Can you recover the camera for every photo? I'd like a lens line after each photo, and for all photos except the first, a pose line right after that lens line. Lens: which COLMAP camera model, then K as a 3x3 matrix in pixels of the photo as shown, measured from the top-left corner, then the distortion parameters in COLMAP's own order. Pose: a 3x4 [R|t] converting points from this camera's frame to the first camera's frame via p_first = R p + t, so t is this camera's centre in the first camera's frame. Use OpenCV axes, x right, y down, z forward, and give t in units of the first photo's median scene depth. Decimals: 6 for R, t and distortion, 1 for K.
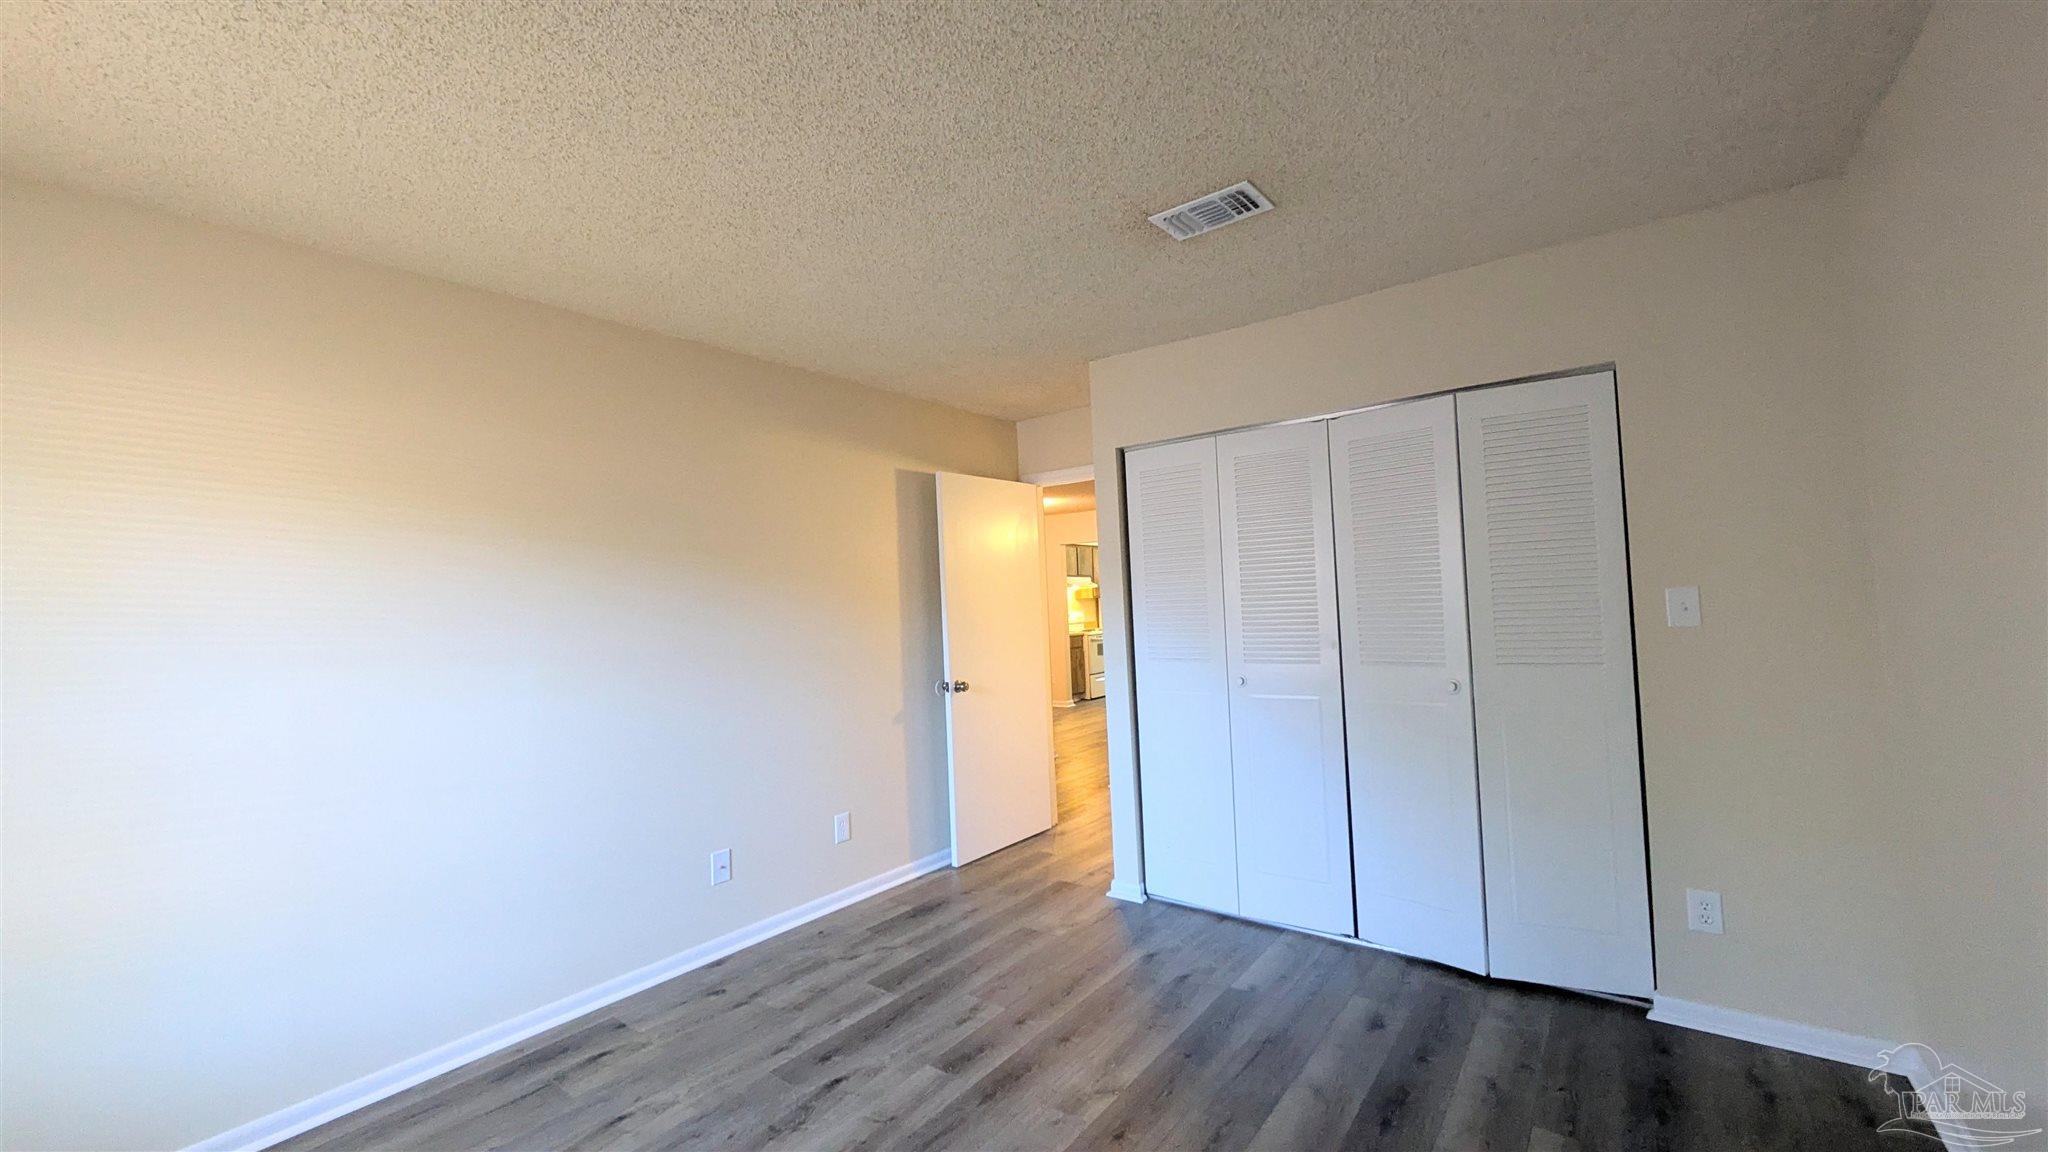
lens RADIAL K [[801.7, 0, 1021.2], [0, 801.7, 578.2], [0, 0, 1]] dist [0.000838, 0.000511]
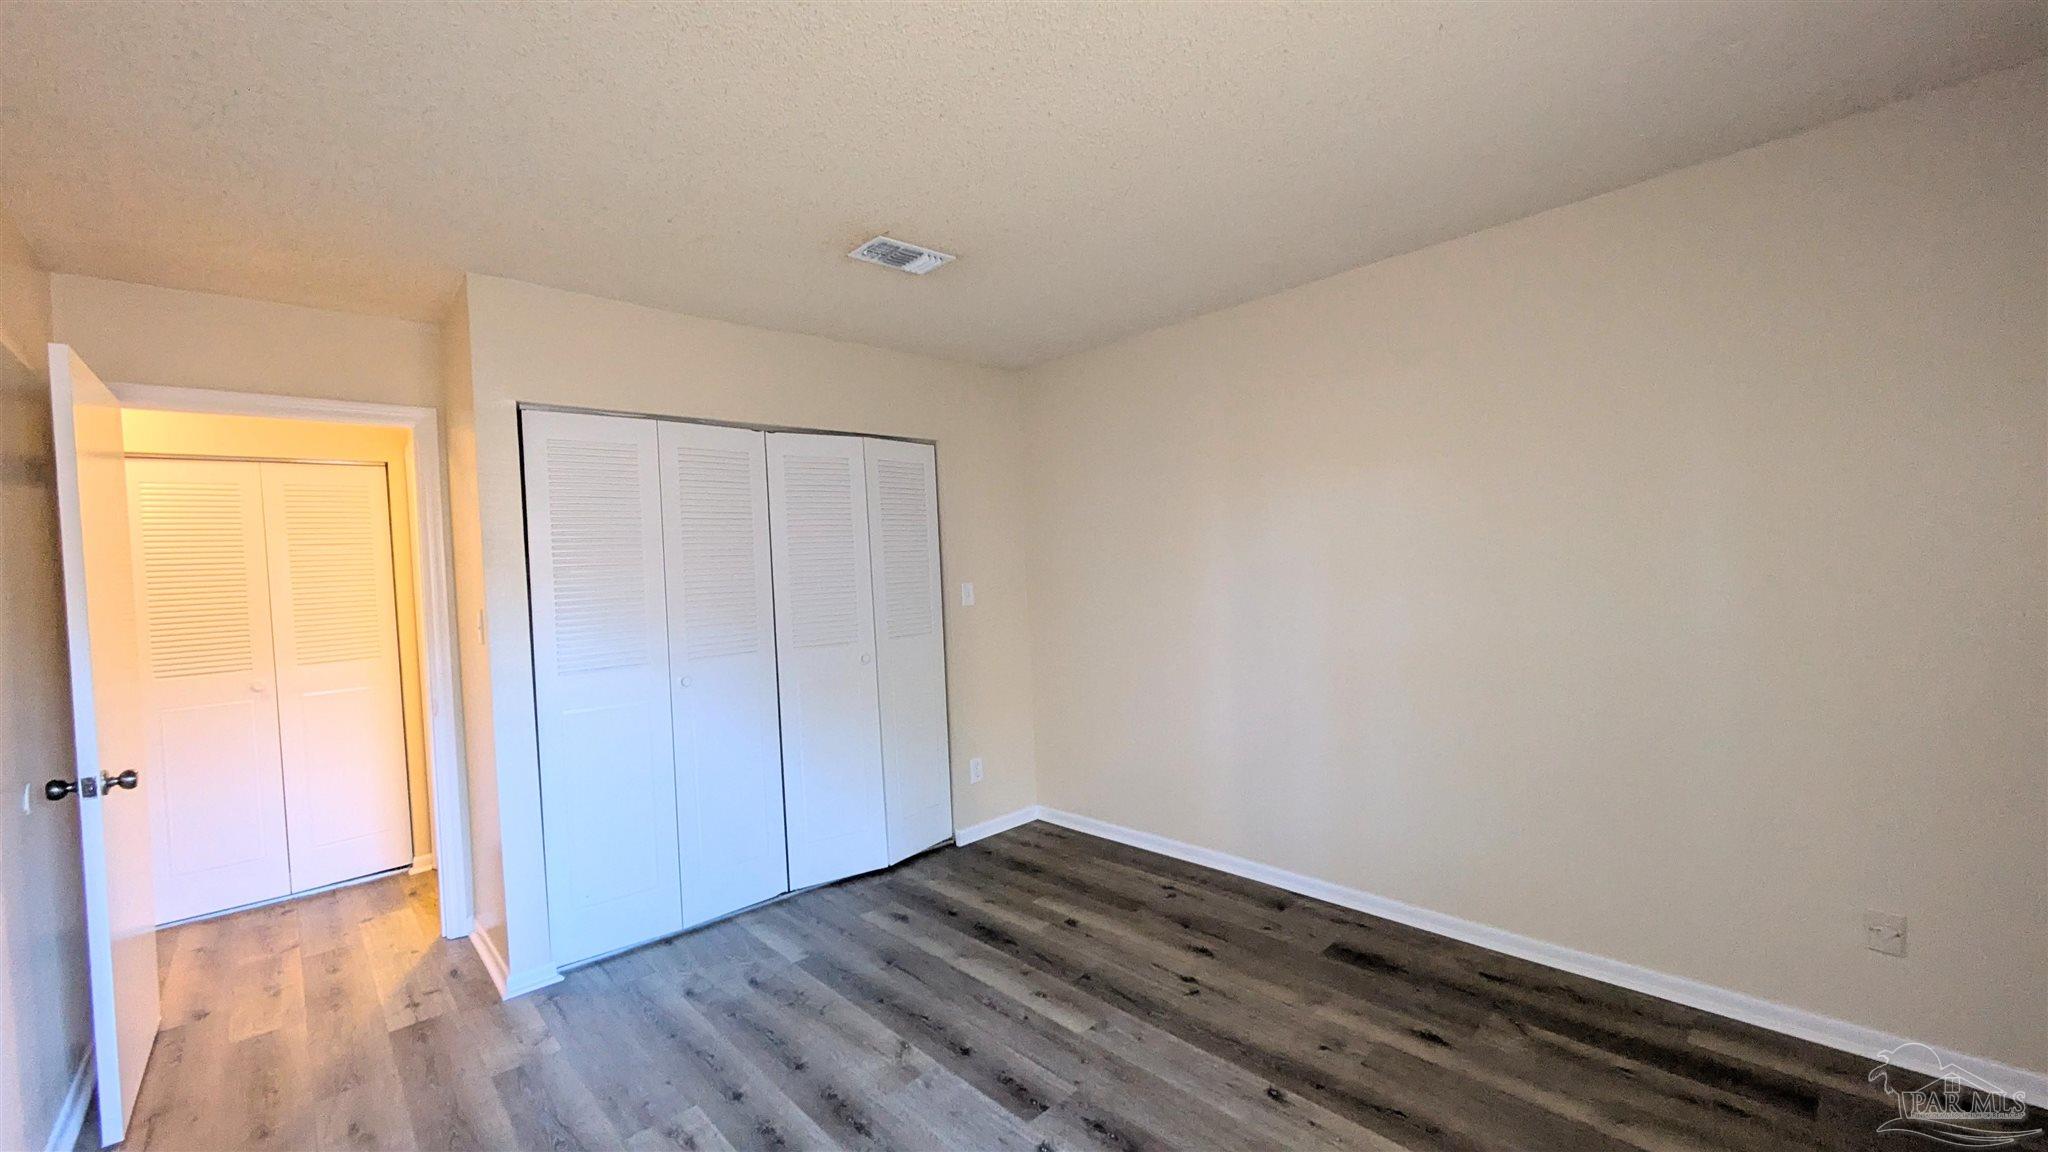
lens RADIAL K [[801.7, 0, 1023.5], [0, 801.7, 574.3], [0, 0, 1]] dist [0.000838, 0.000511]
pose [[0.163813, 0.031921, 0.985975, -0.759772], [0.017525, 0.999224, -0.035261, 0.052828], [-0.986336, 0.023056, 0.163127, 0.550173]]
